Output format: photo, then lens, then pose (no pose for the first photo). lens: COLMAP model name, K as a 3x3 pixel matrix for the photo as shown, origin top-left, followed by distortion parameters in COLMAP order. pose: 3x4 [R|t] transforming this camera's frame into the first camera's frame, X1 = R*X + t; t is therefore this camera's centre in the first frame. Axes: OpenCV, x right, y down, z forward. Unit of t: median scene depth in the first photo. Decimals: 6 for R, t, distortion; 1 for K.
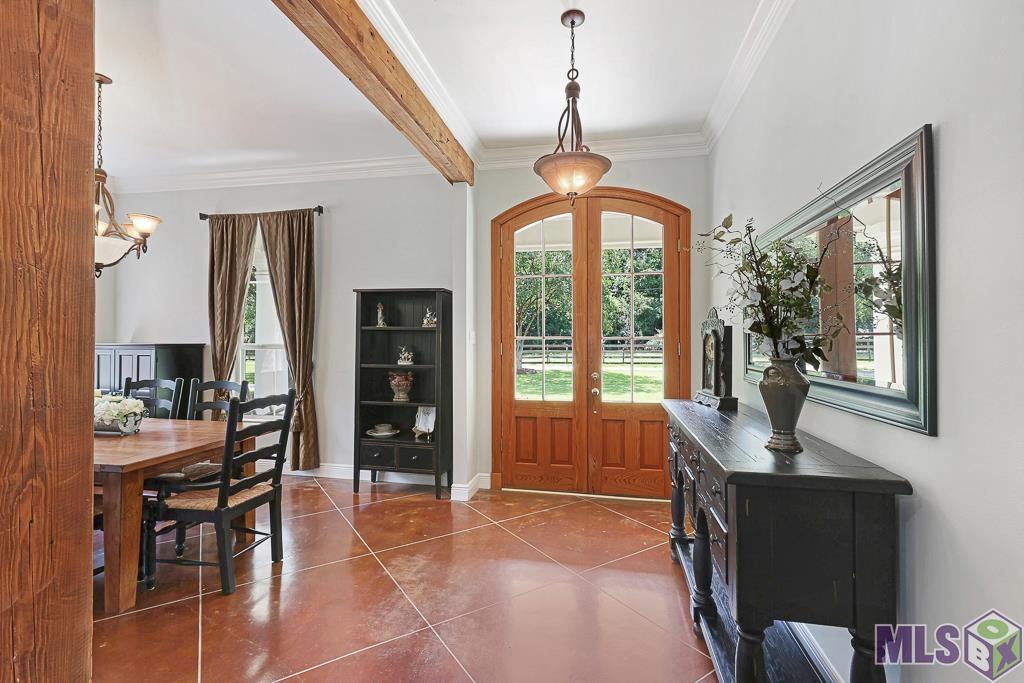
lens RADIAL K [[471.5, 0, 512.0], [0, 471.5, 341.5], [0, 0, 1]] dist [-0.002741, -0.000618]
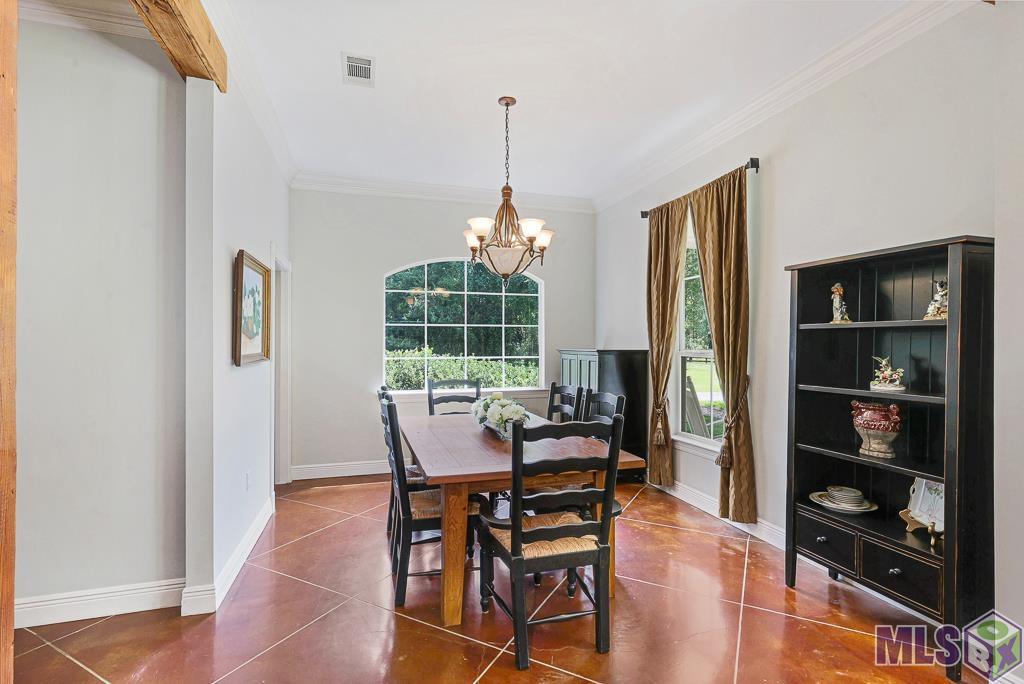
lens RADIAL K [[471.5, 0, 512.0], [0, 471.5, 342.0], [0, 0, 1]] dist [-0.002741, -0.000618]
pose [[0.468140, -0.007456, -0.883623, 0.051351], [-0.002188, 0.999952, -0.009596, -0.001078], [0.883651, 0.006426, 0.468101, 0.343962]]
